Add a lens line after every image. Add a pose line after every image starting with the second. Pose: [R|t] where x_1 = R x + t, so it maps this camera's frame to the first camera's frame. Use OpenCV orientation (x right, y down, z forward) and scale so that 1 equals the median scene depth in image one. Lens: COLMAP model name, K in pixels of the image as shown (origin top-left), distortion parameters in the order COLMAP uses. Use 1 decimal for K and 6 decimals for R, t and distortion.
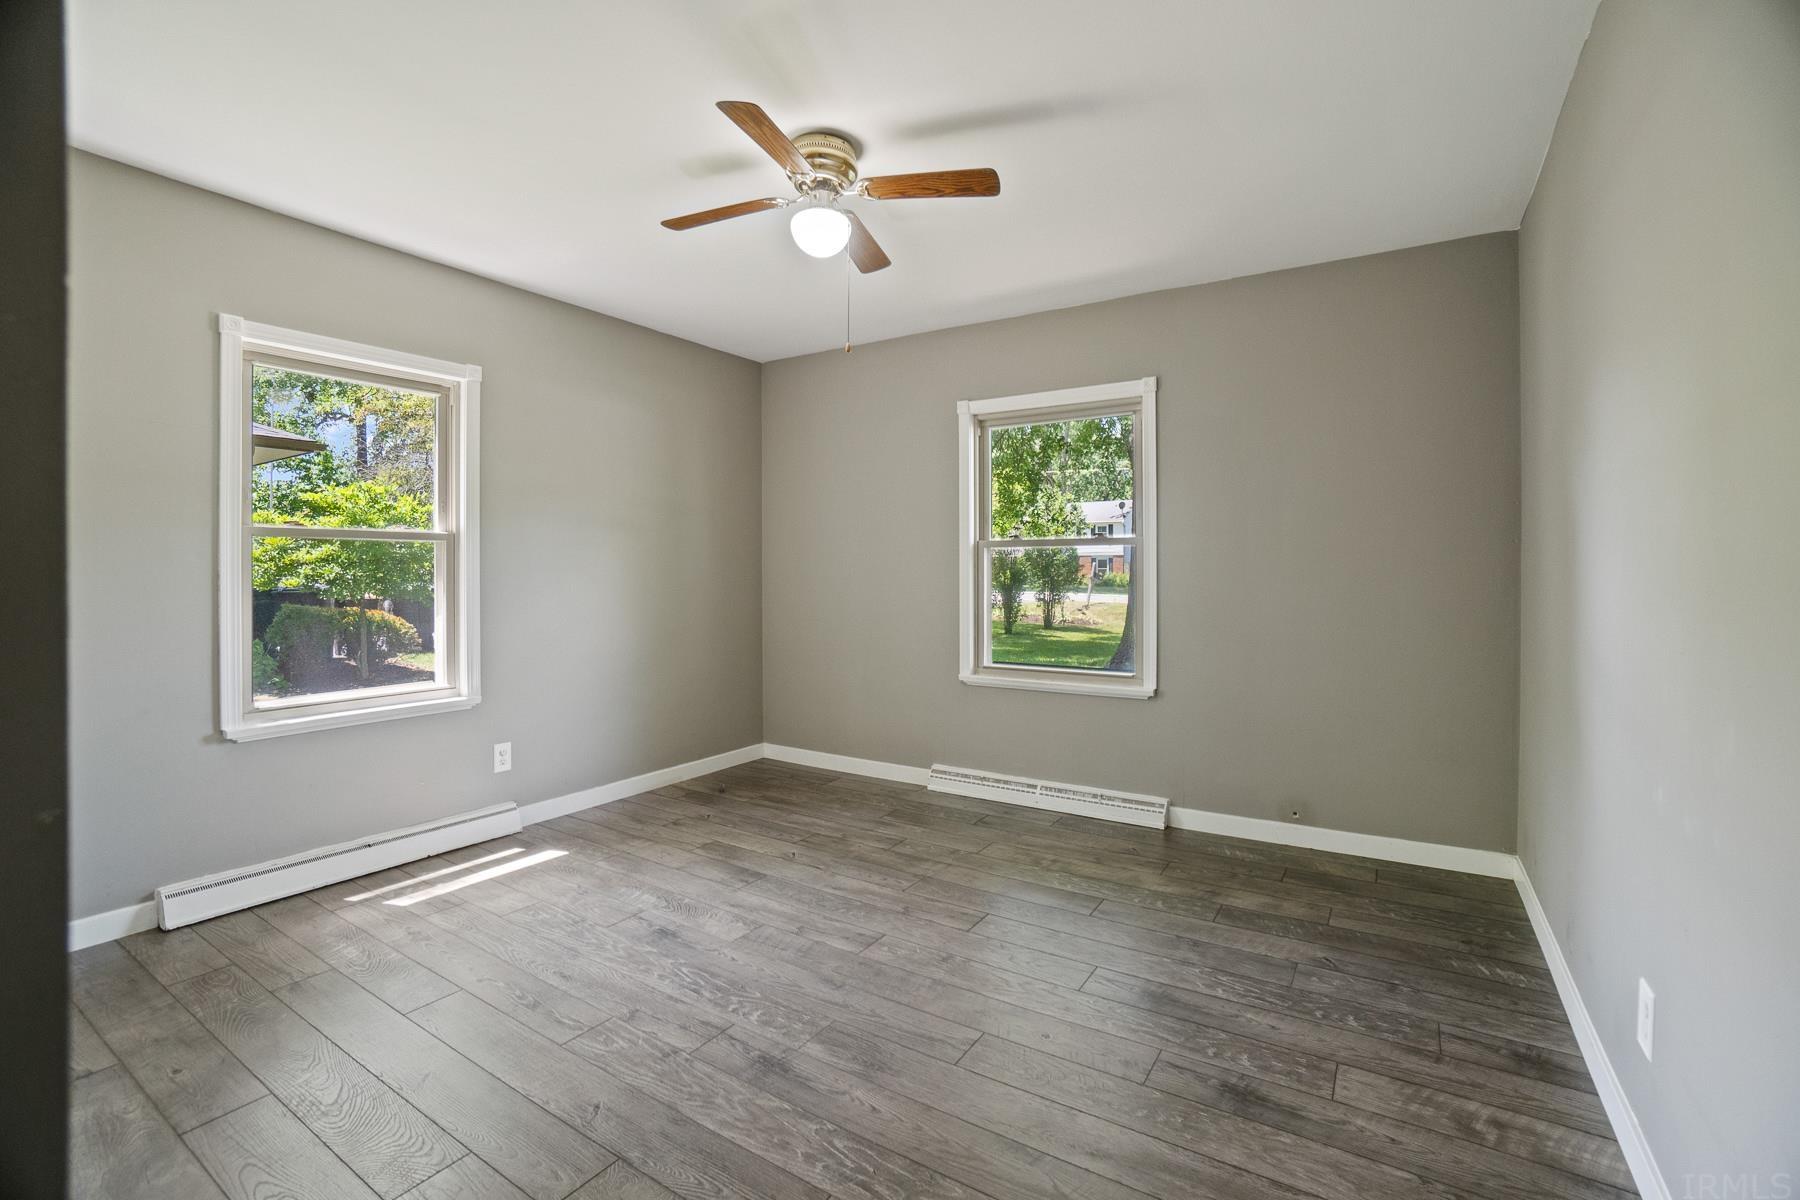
lens RADIAL K [[817.5, 0, 901.5], [0, 817.5, 577.1], [0, 0, 1]] dist [-0.066582, 0.027041]
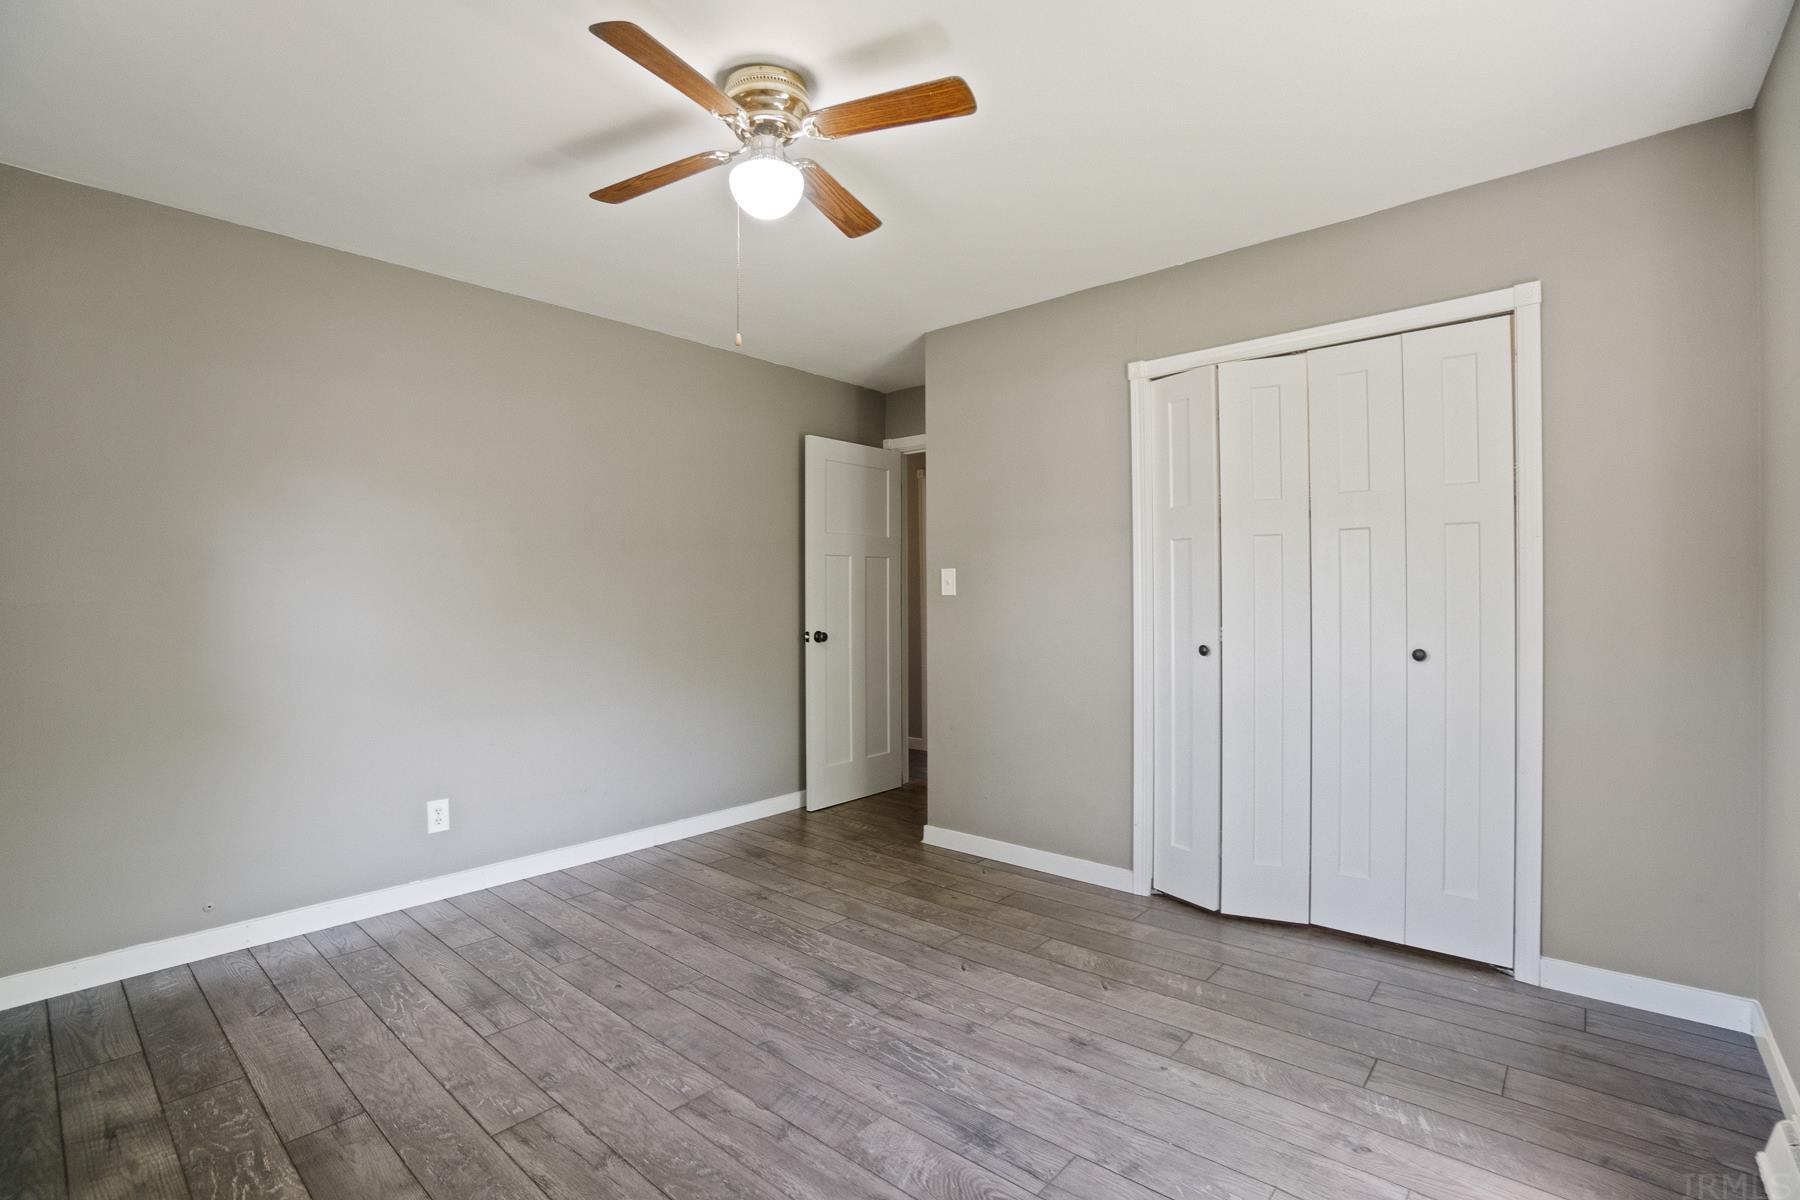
lens RADIAL K [[817.5, 0, 901.5], [0, 817.5, 577.1], [0, 0, 1]] dist [-0.066582, 0.027041]
pose [[-0.990522, 0.008227, 0.137107, -0.376569], [0.006614, 0.999904, -0.012216, -0.024436], [-0.137194, -0.011193, -0.990481, 1.951474]]
